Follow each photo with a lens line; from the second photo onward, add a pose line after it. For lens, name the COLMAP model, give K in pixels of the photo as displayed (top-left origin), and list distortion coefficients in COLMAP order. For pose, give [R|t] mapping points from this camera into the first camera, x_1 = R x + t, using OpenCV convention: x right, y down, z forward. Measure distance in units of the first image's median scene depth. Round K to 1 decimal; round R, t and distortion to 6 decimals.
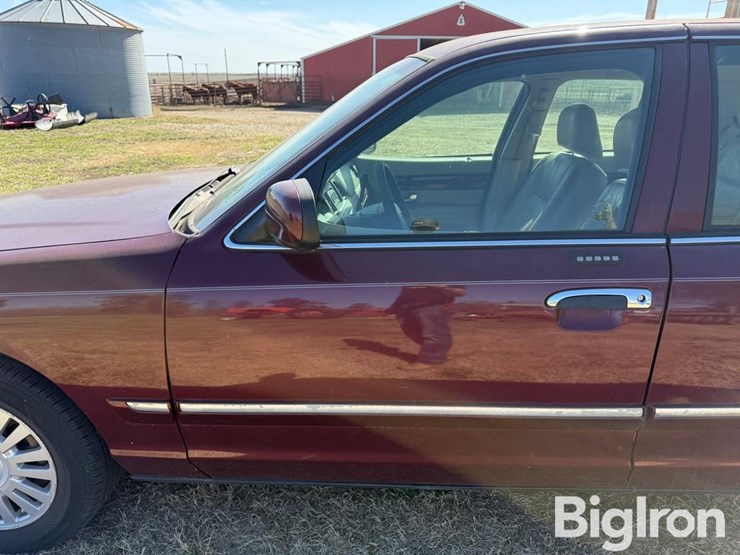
lens RADIAL K [[532.3, 0, 368.5], [0, 532.3, 286.1], [0, 0, 1]] dist [0.003969, -0.004675]
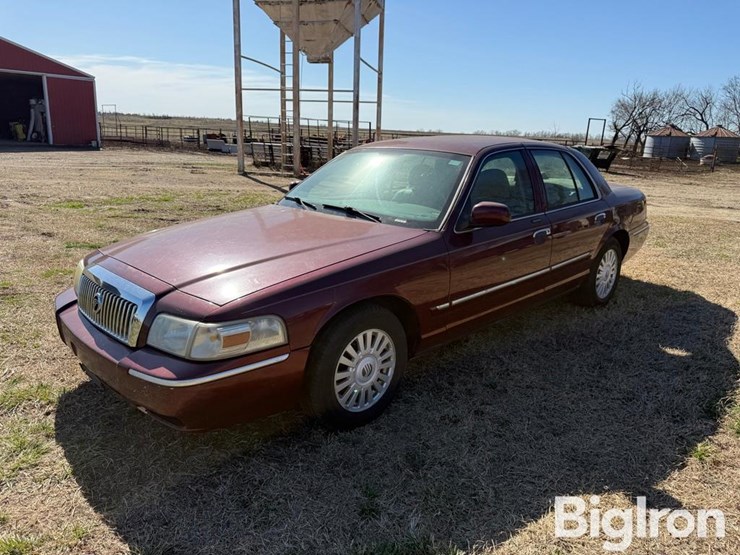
lens RADIAL K [[531.6, 0, 367.2], [0, 531.6, 284.3], [0, 0, 1]] dist [0.056632, -0.055977]
pose [[0.682166, -0.183952, 0.707680, -0.147813], [0.230856, 0.972517, 0.030260, -0.000720], [-0.693797, 0.142730, 0.705885, -0.026657]]
